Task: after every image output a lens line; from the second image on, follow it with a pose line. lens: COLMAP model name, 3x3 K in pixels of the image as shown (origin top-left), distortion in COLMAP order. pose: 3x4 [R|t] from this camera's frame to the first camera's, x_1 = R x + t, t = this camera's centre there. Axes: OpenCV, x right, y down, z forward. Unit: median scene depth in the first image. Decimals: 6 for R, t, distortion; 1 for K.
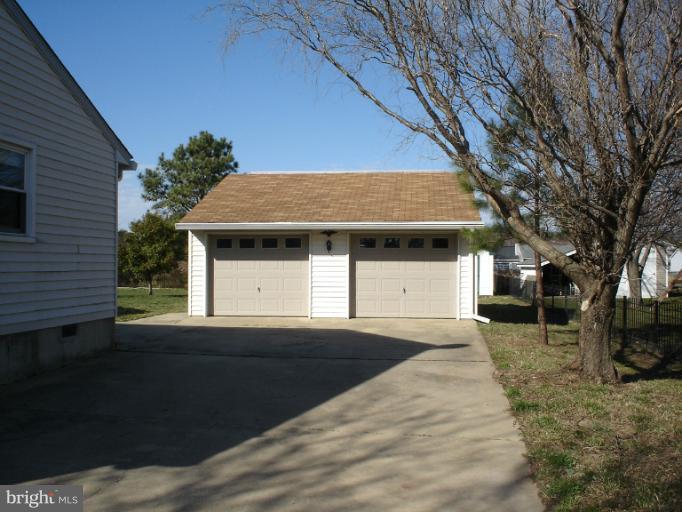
lens RADIAL K [[638.1, 0, 341.0], [0, 638.1, 256.0], [0, 0, 1]] dist [-0.134161, 0.107485]
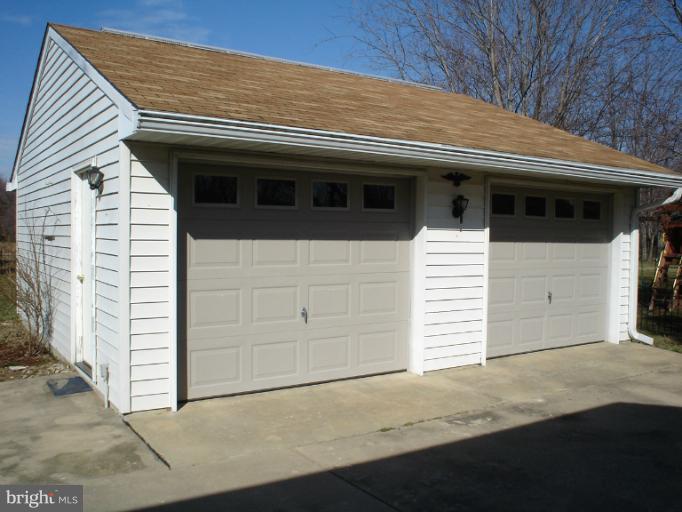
lens RADIAL K [[638.1, 0, 341.0], [0, 638.1, 256.0], [0, 0, 1]] dist [-0.134161, 0.107485]
pose [[0.765584, -0.014313, 0.643177, -0.361921], [-0.008415, 0.999444, 0.032257, 0.004271], [-0.643281, -0.030108, 0.765038, 0.709377]]
